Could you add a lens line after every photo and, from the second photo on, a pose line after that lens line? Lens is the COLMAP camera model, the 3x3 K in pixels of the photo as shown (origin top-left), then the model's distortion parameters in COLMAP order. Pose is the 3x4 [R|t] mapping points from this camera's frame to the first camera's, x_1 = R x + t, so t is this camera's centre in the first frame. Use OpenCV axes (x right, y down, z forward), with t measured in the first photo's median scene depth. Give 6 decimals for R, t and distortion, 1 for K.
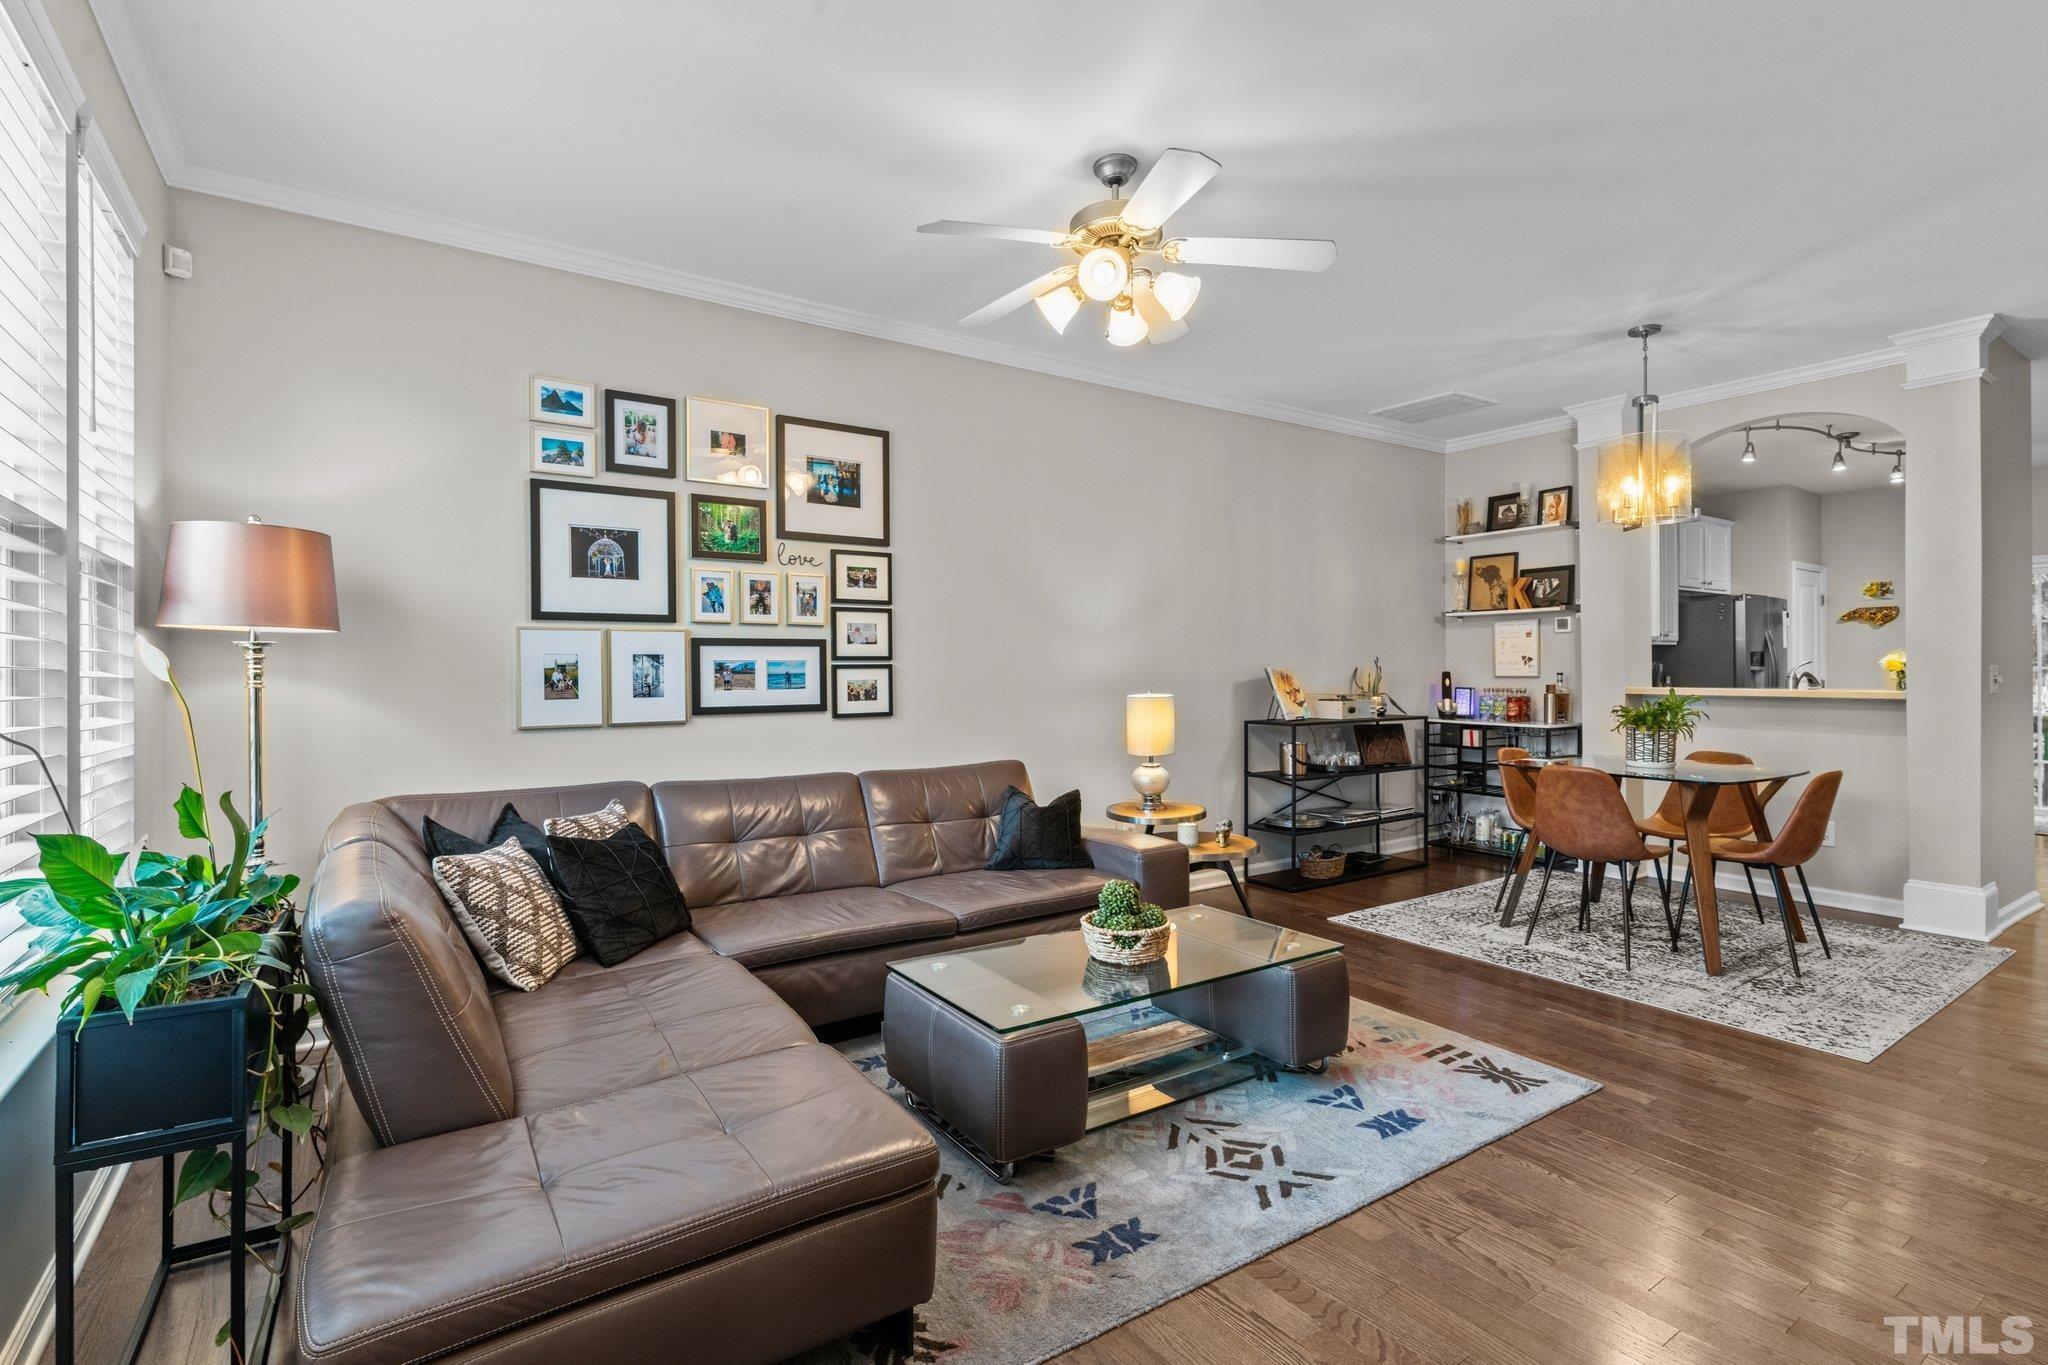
lens RADIAL K [[967.3, 0, 1006.2], [0, 967.3, 675.3], [0, 0, 1]] dist [-0.004440, -0.000735]
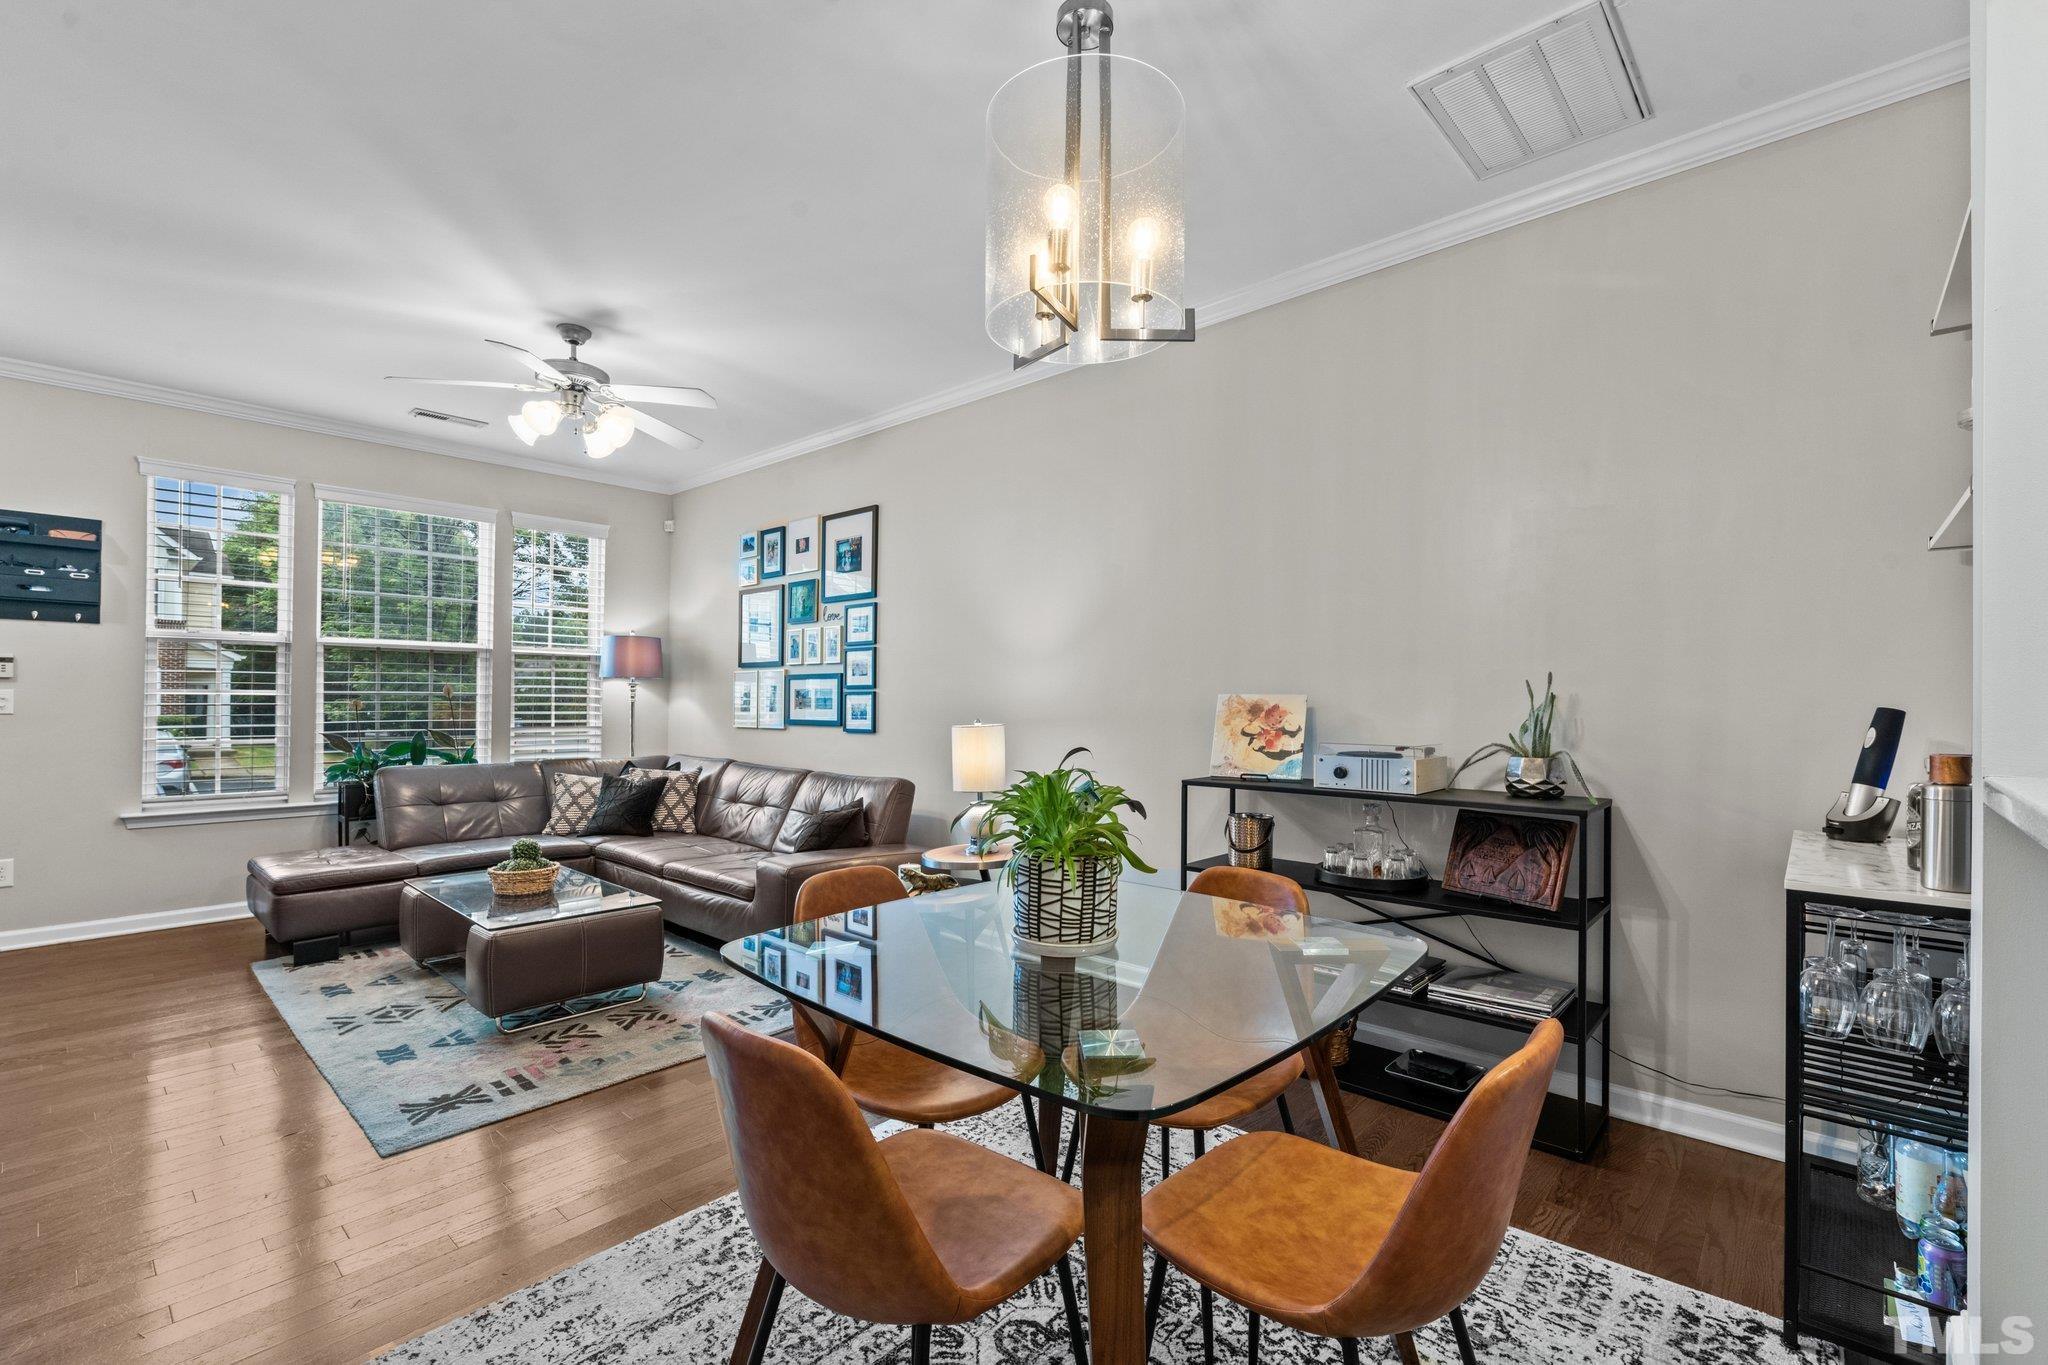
lens RADIAL K [[885.9, 0, 1021.3], [0, 885.9, 700.9], [0, 0, 1]] dist [0.000620, -0.000063]
pose [[0.241953, 0.006454, -0.970267, 0.801011], [-0.011314, 0.999929, 0.003829, -0.004641], [0.970222, 0.010051, 0.242009, 0.704244]]
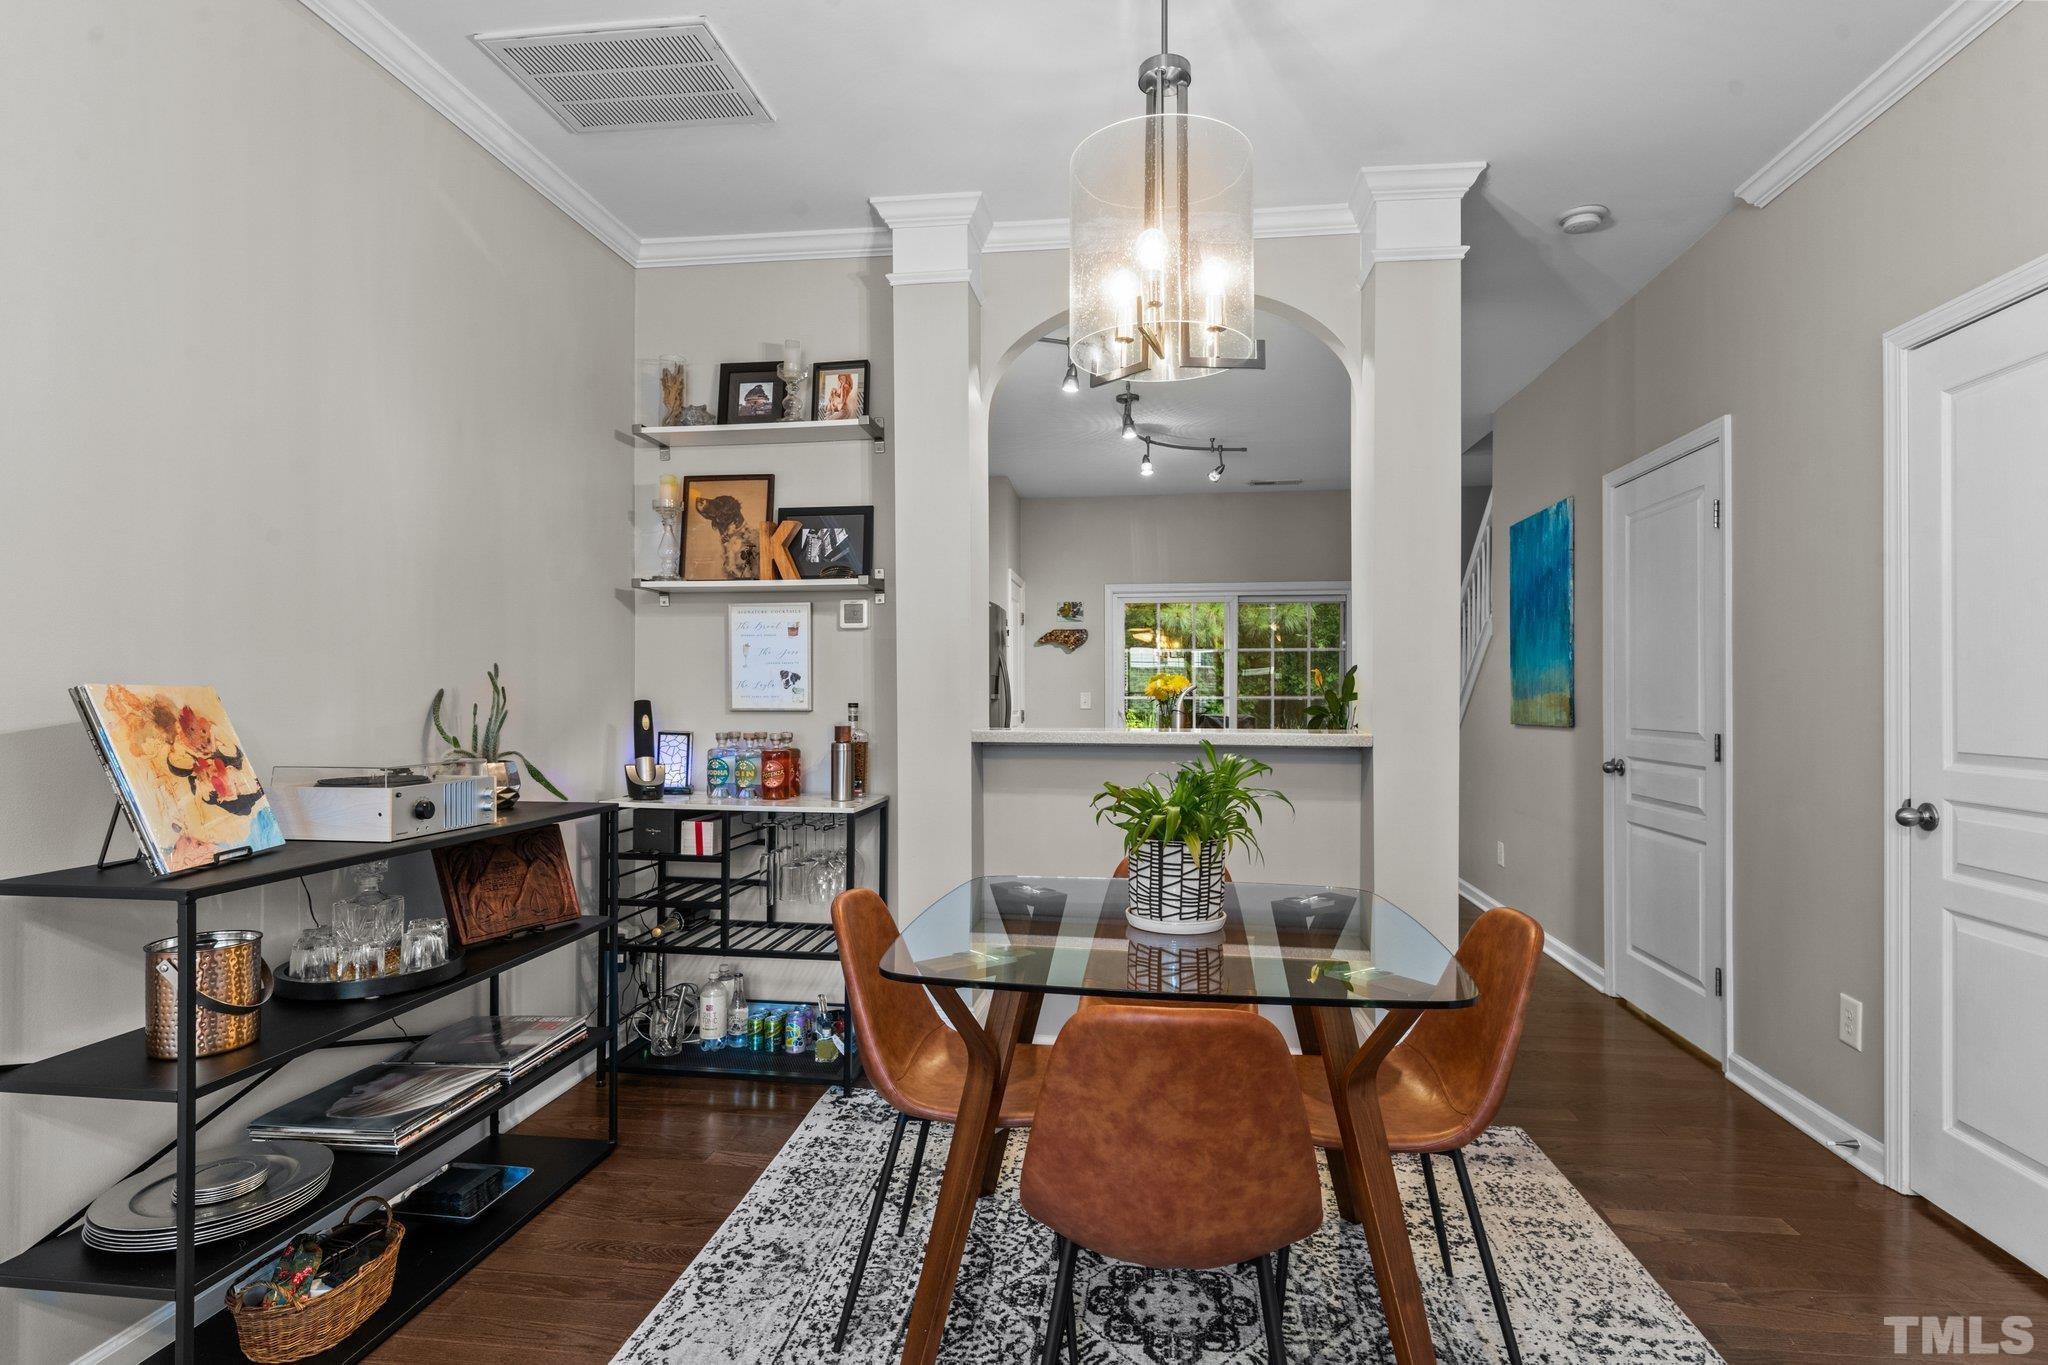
lens RADIAL K [[1033.0, 0, 1029.7], [0, 1033.0, 693.0], [0, 0, 1]] dist [0.001097, 0.000101]
pose [[0.653334, 0.007579, 0.757032, 0.217604], [-0.001353, 0.999960, -0.008843, -0.003548], [-0.757068, 0.004753, 0.653318, 0.589159]]
